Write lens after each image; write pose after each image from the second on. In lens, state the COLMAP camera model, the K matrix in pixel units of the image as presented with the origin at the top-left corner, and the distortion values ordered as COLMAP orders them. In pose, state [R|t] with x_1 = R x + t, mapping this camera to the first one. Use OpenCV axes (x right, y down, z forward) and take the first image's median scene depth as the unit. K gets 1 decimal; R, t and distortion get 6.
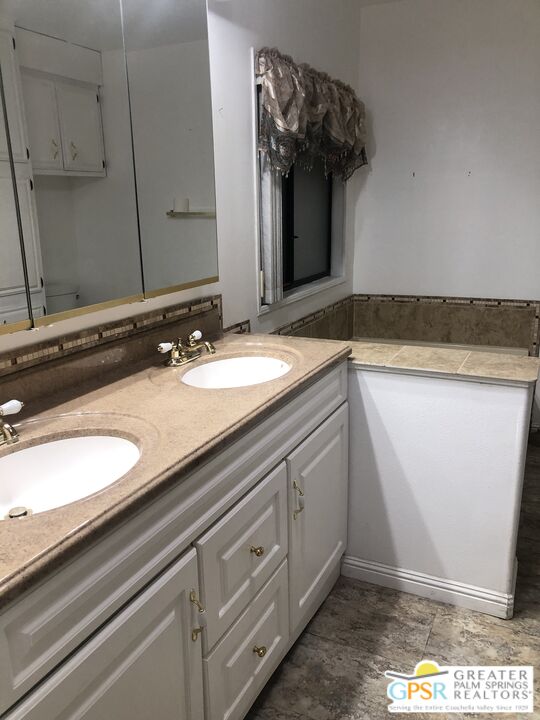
lens RADIAL K [[589.3, 0, 270.0], [0, 589.3, 360.0], [0, 0, 1]] dist [0.054534, -0.071065]
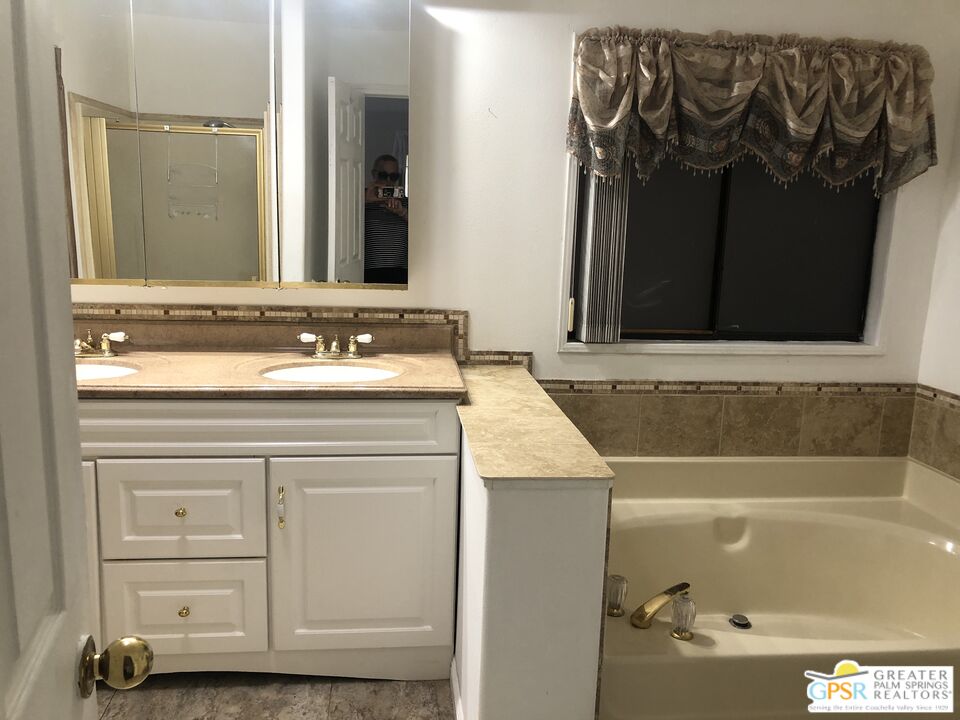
lens RADIAL K [[785.8, 0, 480.3], [0, 785.8, 353.0], [0, 0, 1]] dist [0.054534, -0.071065]
pose [[0.541339, 0.191334, -0.818745, 0.997806], [-0.259639, 0.964214, 0.053660, -0.131049], [0.799712, 0.183529, 0.571645, 0.385259]]
